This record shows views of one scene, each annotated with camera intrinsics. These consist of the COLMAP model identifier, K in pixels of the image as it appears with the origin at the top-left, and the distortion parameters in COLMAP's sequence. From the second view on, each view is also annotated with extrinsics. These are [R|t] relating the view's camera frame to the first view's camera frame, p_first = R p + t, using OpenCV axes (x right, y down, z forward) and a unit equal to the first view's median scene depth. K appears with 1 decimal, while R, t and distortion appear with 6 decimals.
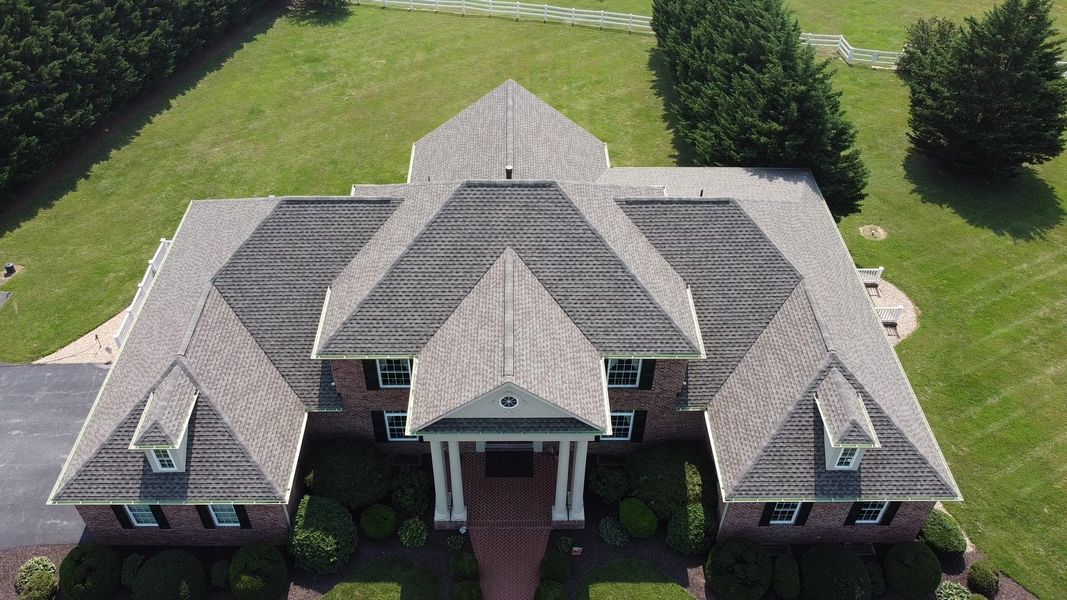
lens RADIAL K [[850.6, 0, 522.4], [0, 850.6, 300.3], [0, 0, 1]] dist [-0.010970, 0.001457]
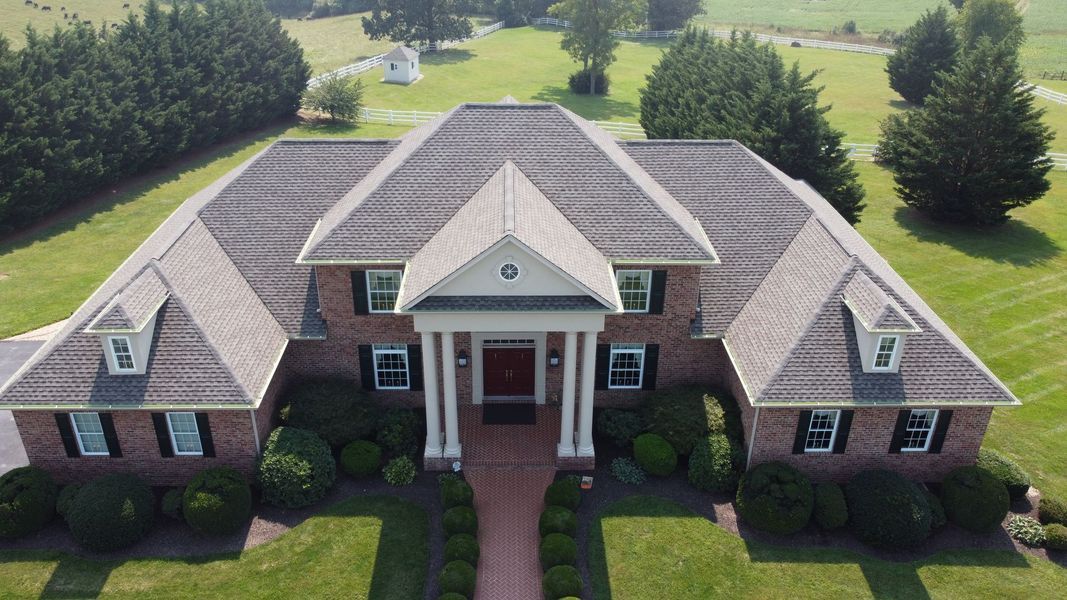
lens RADIAL K [[816.5, 0, 523.5], [0, 816.5, 298.2], [0, 0, 1]] dist [-0.005518, -0.006087]
pose [[0.999969, -0.003675, 0.006976, -0.006158], [0.005317, 0.967583, -0.252498, 0.318793], [-0.005822, 0.252527, 0.967572, 0.140586]]
